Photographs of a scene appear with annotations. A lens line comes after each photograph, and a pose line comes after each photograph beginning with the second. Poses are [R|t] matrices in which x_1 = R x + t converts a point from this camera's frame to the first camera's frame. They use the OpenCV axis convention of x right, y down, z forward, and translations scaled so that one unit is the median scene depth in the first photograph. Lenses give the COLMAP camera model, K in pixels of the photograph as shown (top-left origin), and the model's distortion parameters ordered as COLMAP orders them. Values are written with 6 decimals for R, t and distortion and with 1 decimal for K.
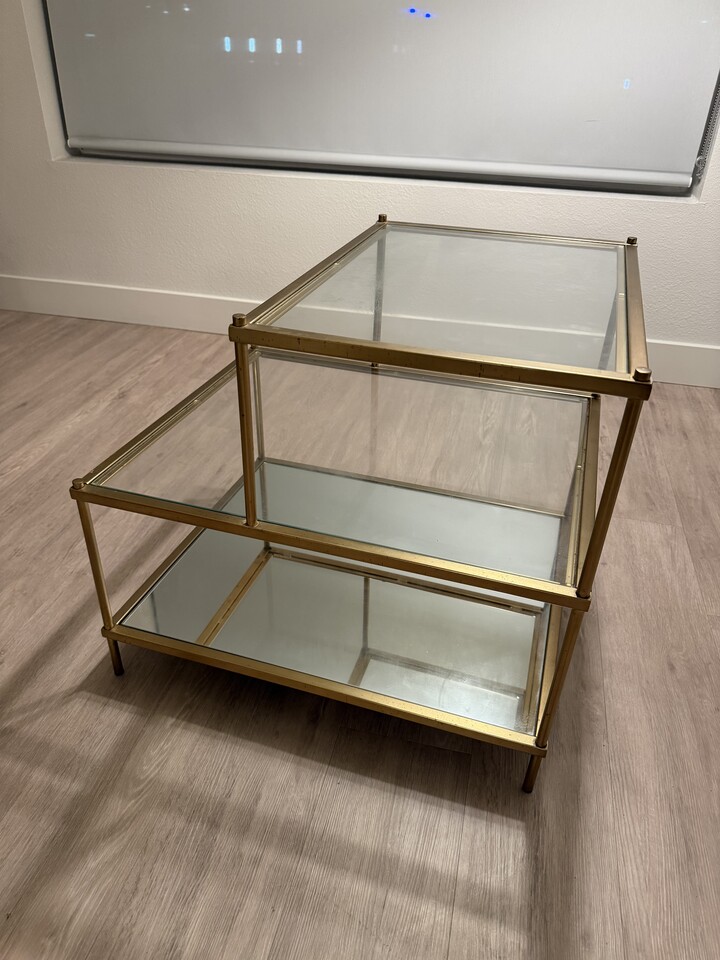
lens RADIAL K [[682.0, 0, 349.6], [0, 682.0, 483.4], [0, 0, 1]] dist [0.009969, -0.020148]
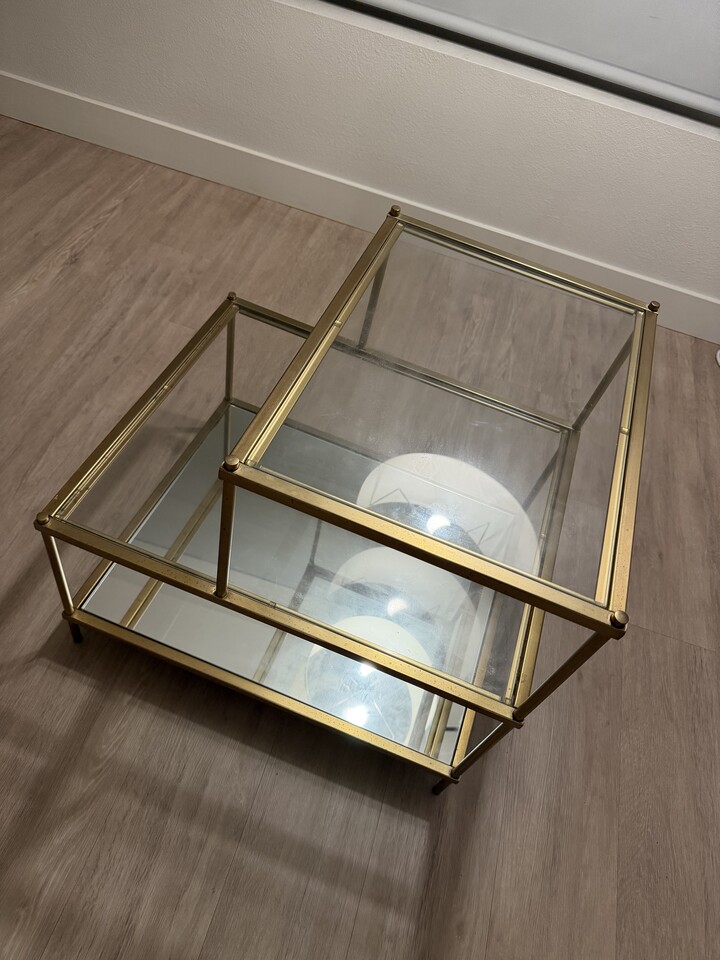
lens RADIAL K [[682.0, 0, 354.9], [0, 682.0, 498.3], [0, 0, 1]] dist [0.009969, -0.020148]
pose [[0.987411, 0.116727, 0.106745, -0.060252], [-0.145305, 0.936022, 0.320546, -0.362086], [-0.062500, -0.332021, 0.941199, 0.062993]]
